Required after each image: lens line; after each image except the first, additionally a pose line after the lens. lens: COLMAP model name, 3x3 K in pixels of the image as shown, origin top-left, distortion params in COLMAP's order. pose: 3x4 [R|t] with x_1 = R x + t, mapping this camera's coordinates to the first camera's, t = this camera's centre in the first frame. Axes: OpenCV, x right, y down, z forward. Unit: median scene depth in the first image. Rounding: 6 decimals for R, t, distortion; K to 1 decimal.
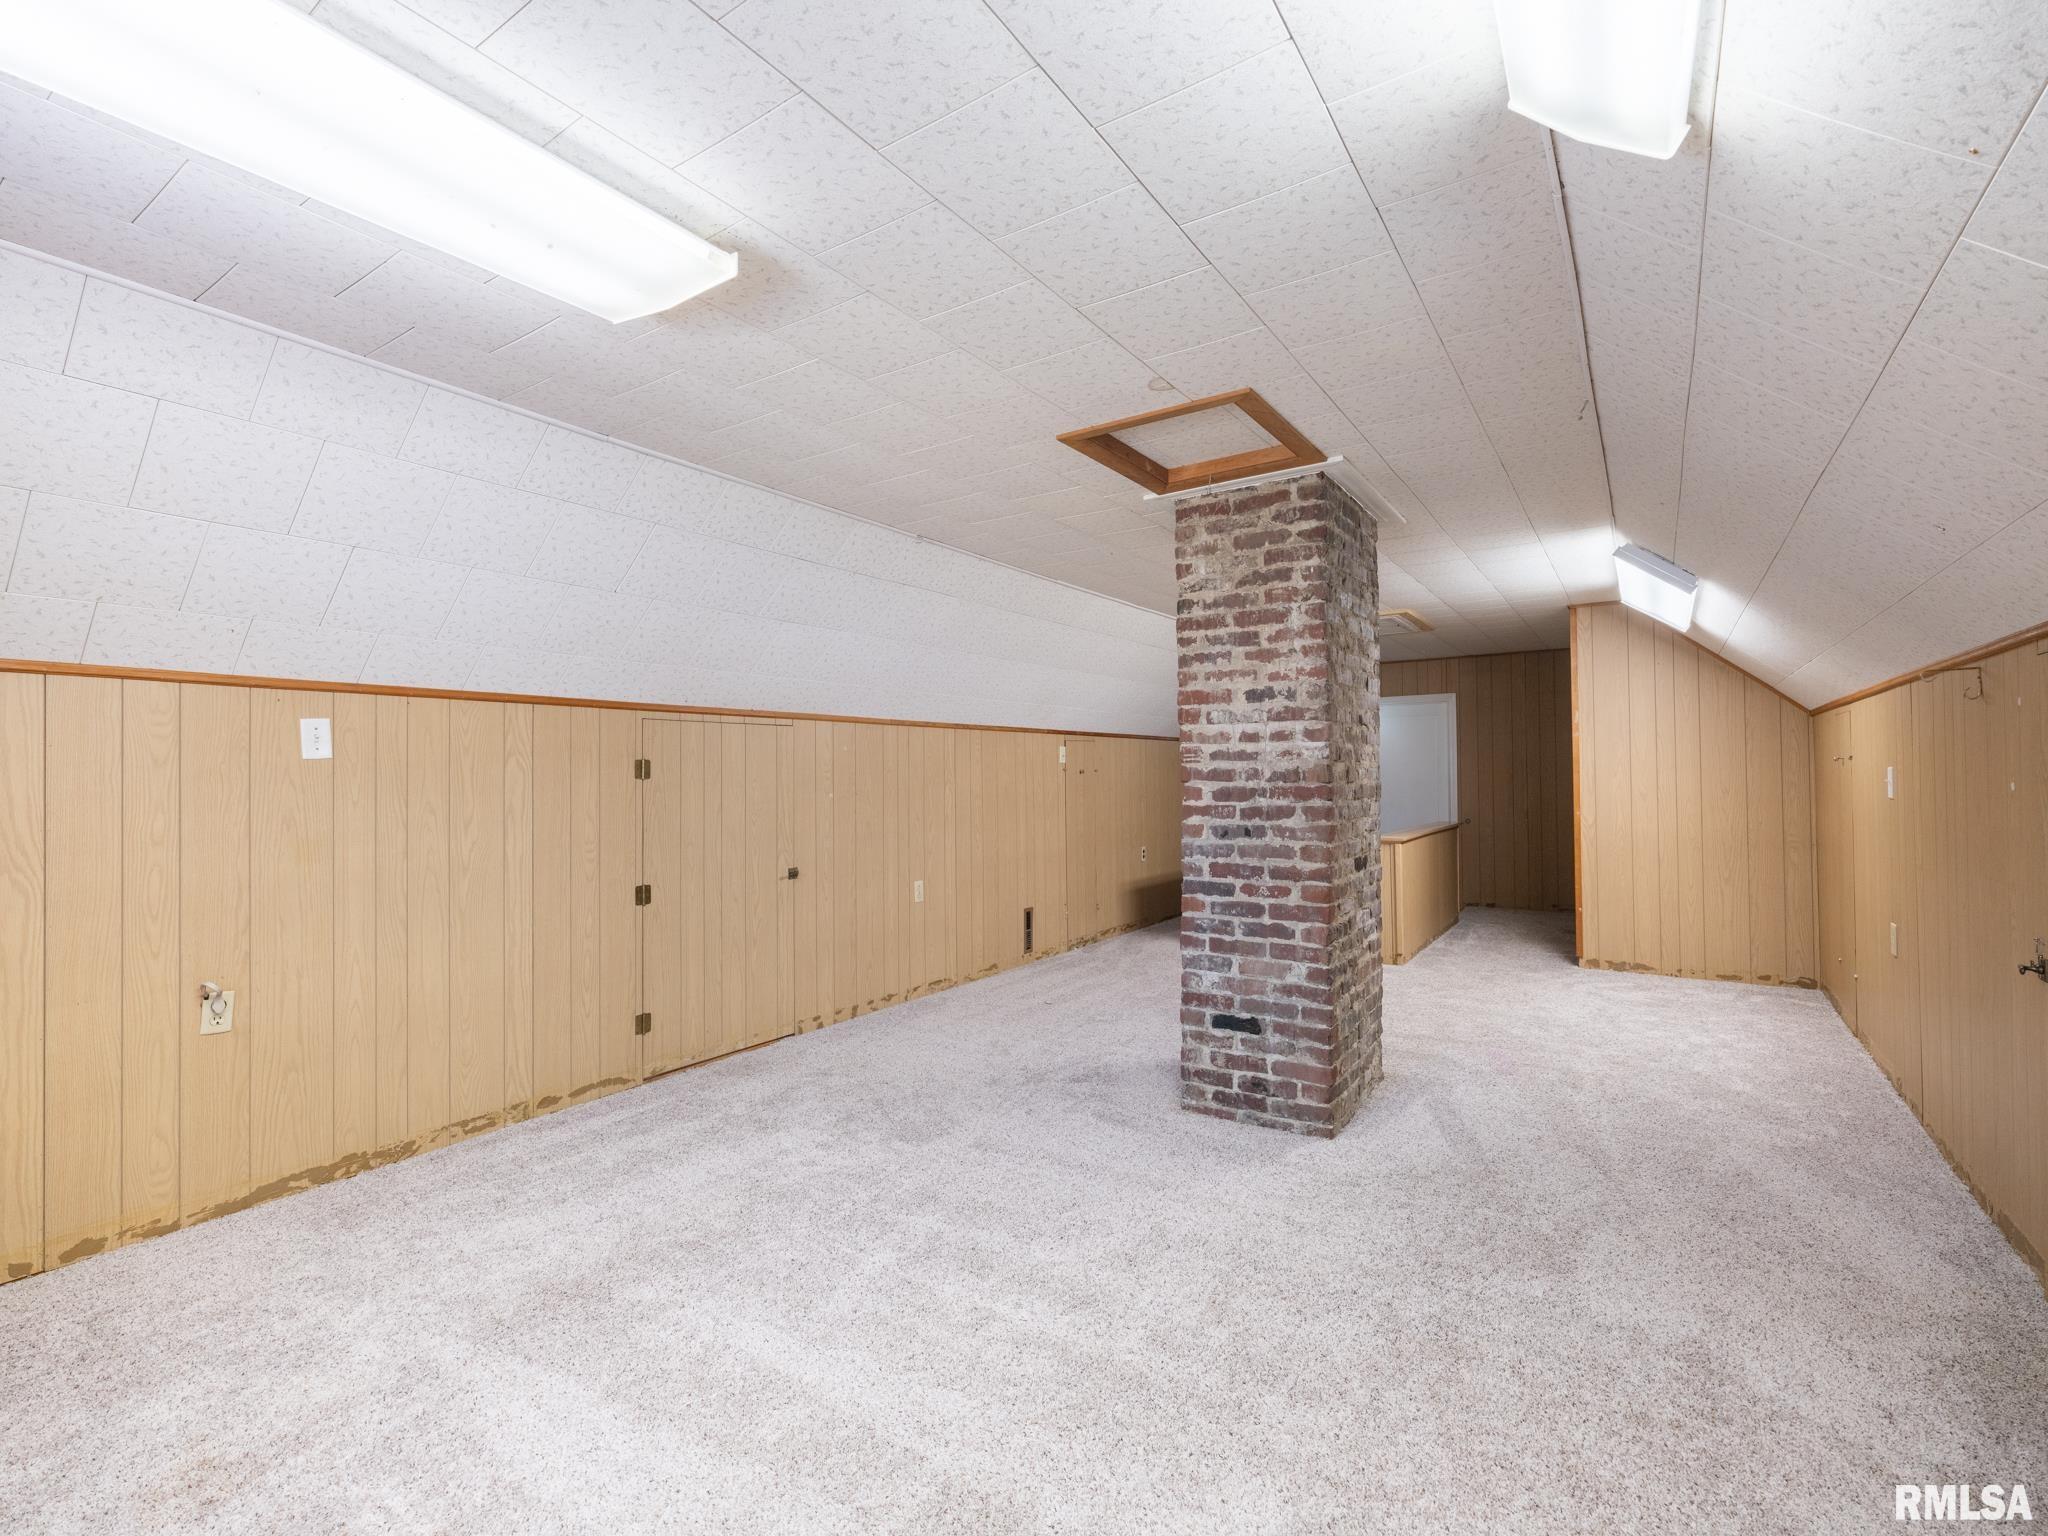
lens RADIAL K [[944.8, 0, 977.2], [0, 944.8, 769.1], [0, 0, 1]] dist [0.001371, 0.001265]
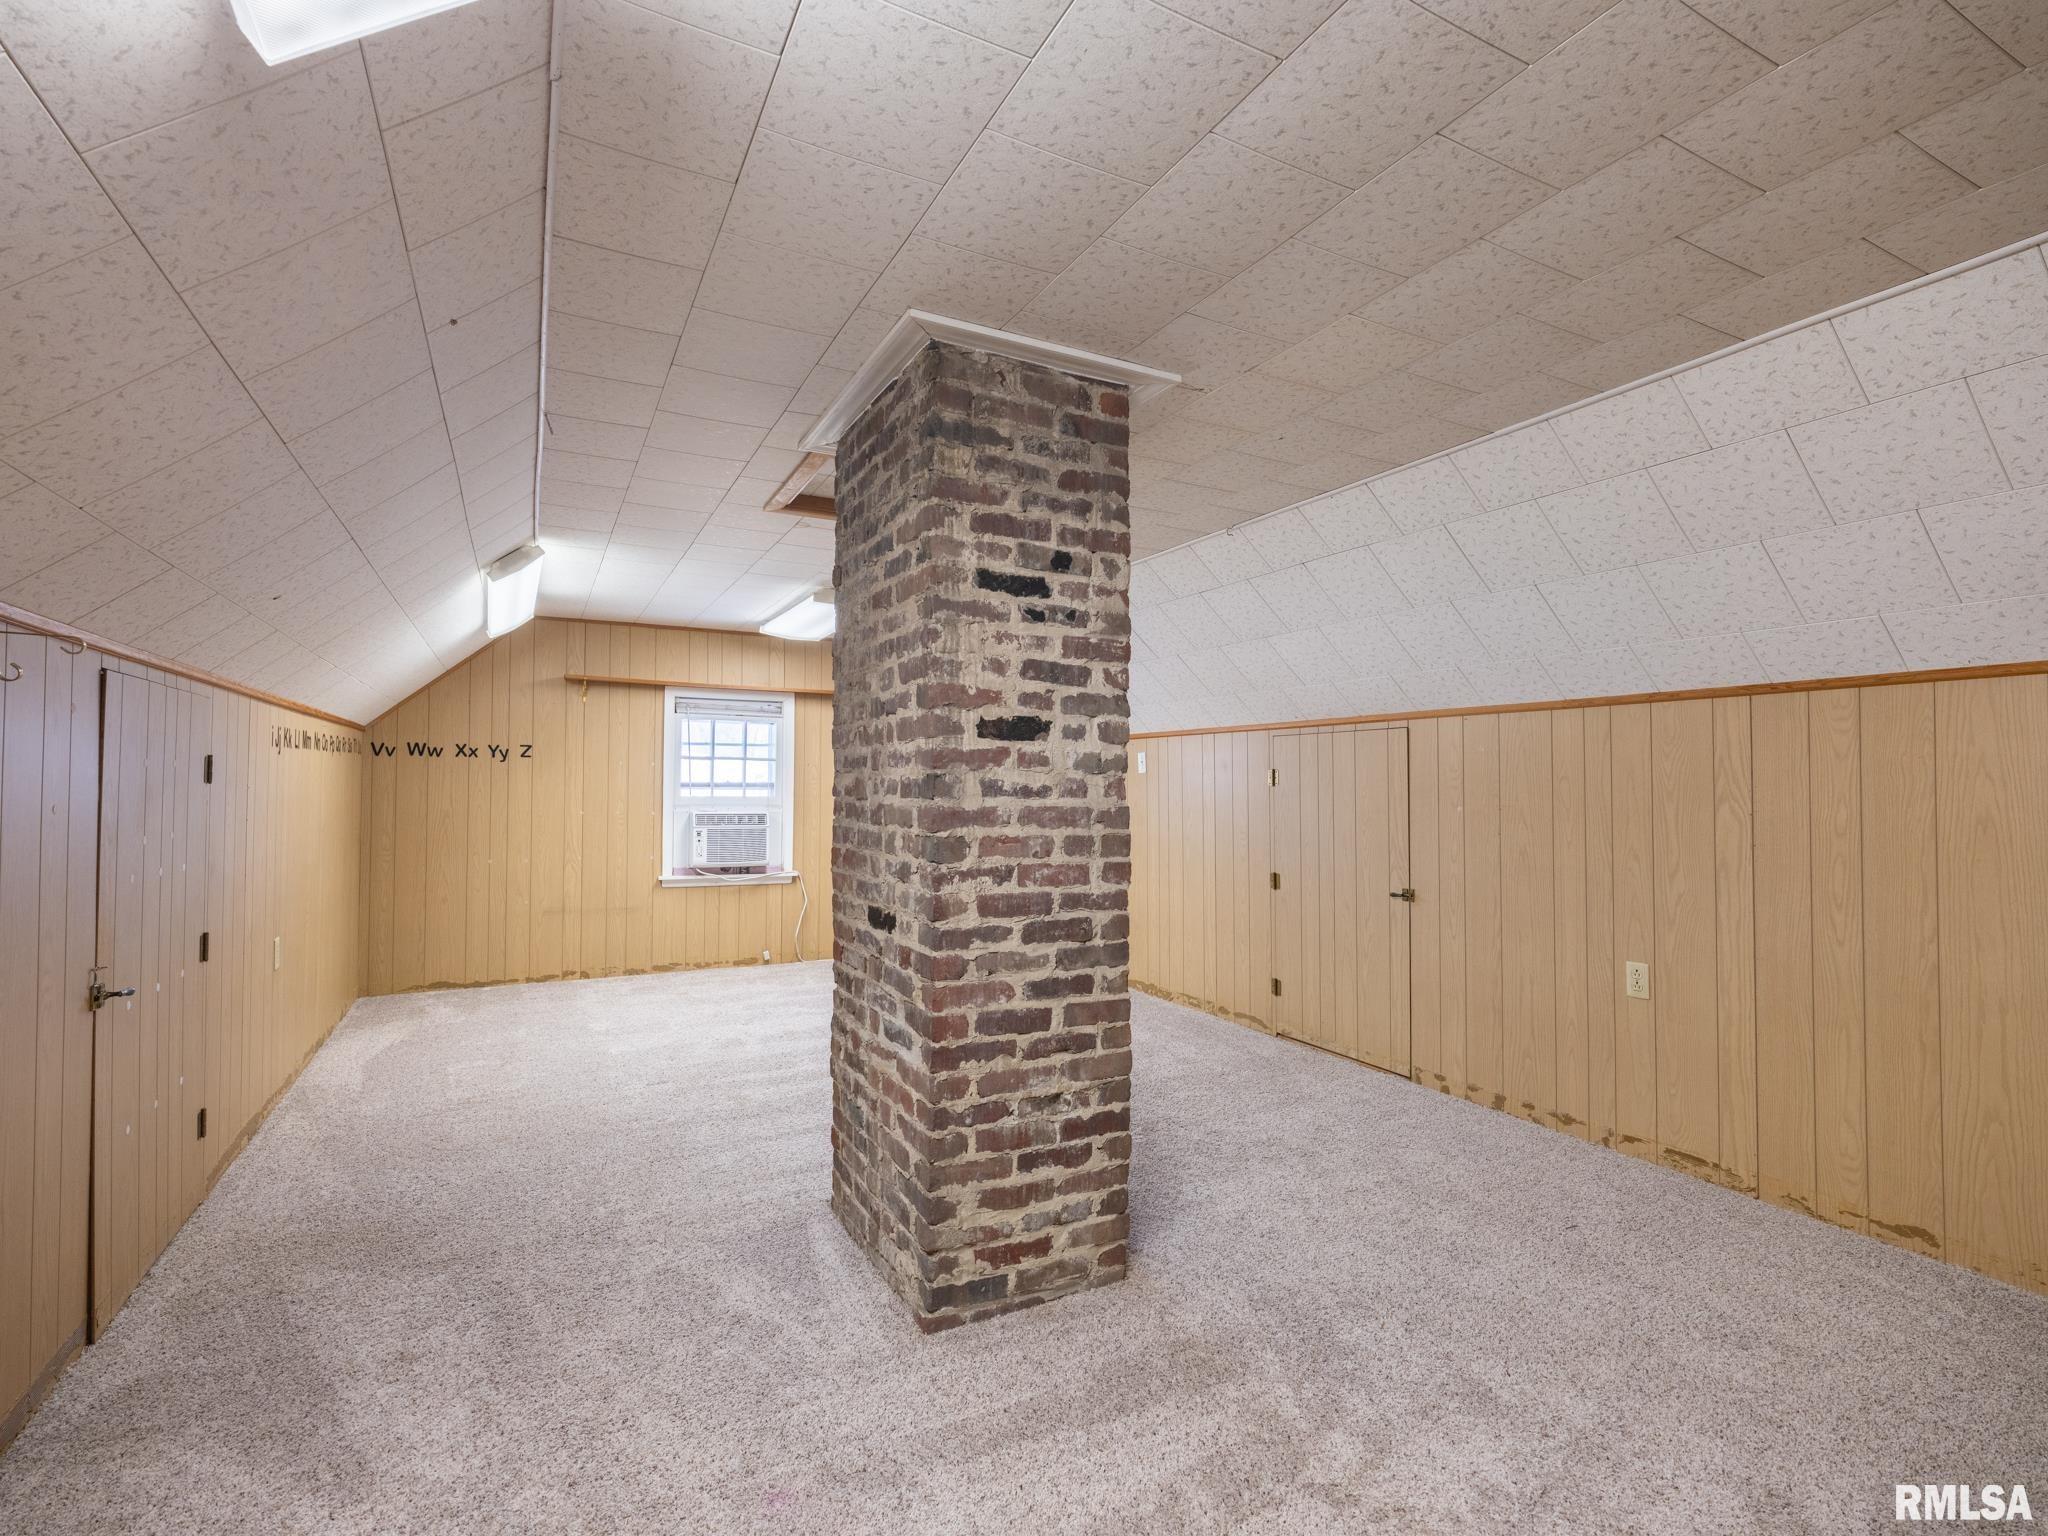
lens RADIAL K [[944.8, 0, 977.2], [0, 944.8, 769.1], [0, 0, 1]] dist [0.001371, 0.001265]
pose [[-0.476995, 0.005095, -0.878891, 0.613410], [0.020413, 0.999778, -0.005283, -0.008346], [0.878669, -0.020461, -0.476993, 0.854422]]
